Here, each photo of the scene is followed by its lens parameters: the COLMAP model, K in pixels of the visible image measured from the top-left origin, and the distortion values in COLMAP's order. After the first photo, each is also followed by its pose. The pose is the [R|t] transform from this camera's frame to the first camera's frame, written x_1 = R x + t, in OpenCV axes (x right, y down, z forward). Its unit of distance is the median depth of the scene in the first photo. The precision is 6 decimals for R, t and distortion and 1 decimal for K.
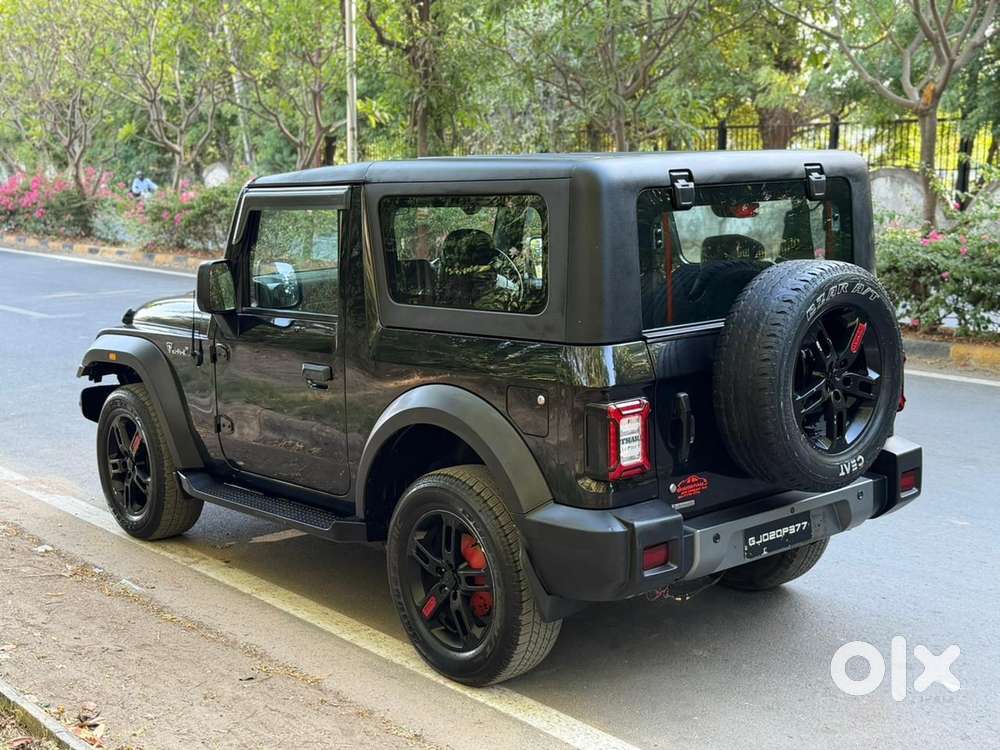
lens RADIAL K [[1334.5, 0, 500.0], [0, 1334.5, 375.0], [0, 0, 1]] dist [0.149892, -0.294871]
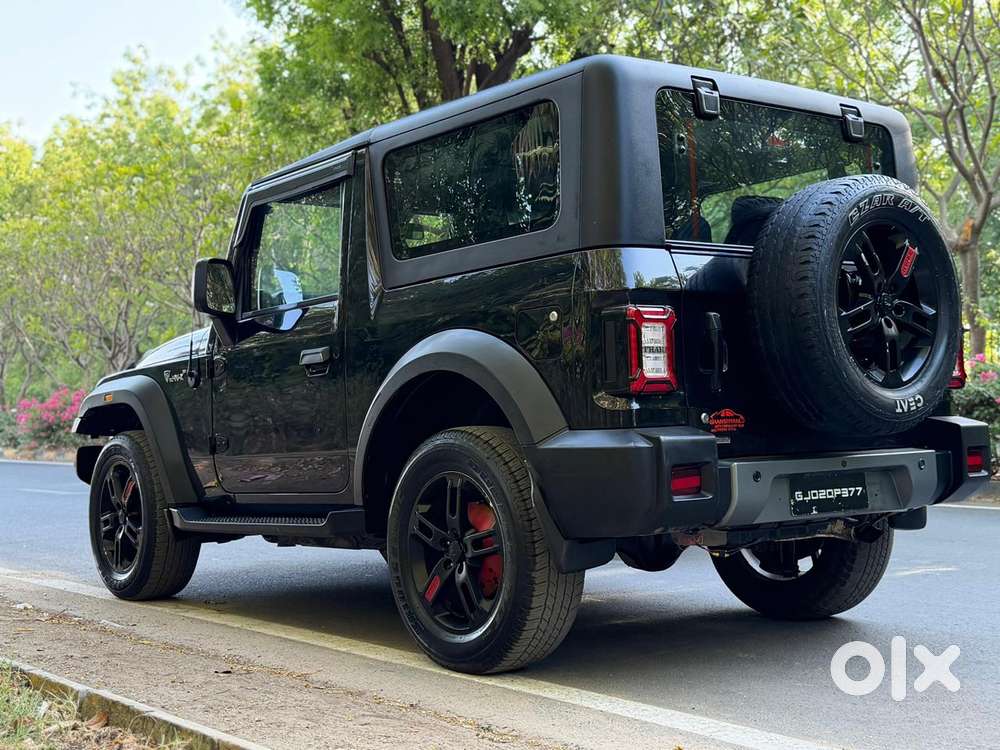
lens RADIAL K [[1335.4, 0, 497.0], [0, 1335.4, 385.1], [0, 0, 1]] dist [0.123378, -0.124097]
pose [[0.999376, -0.008680, -0.034250, 0.021034], [0.002072, 0.982085, -0.188429, 0.211311], [0.035272, 0.188240, 0.981489, 0.116970]]
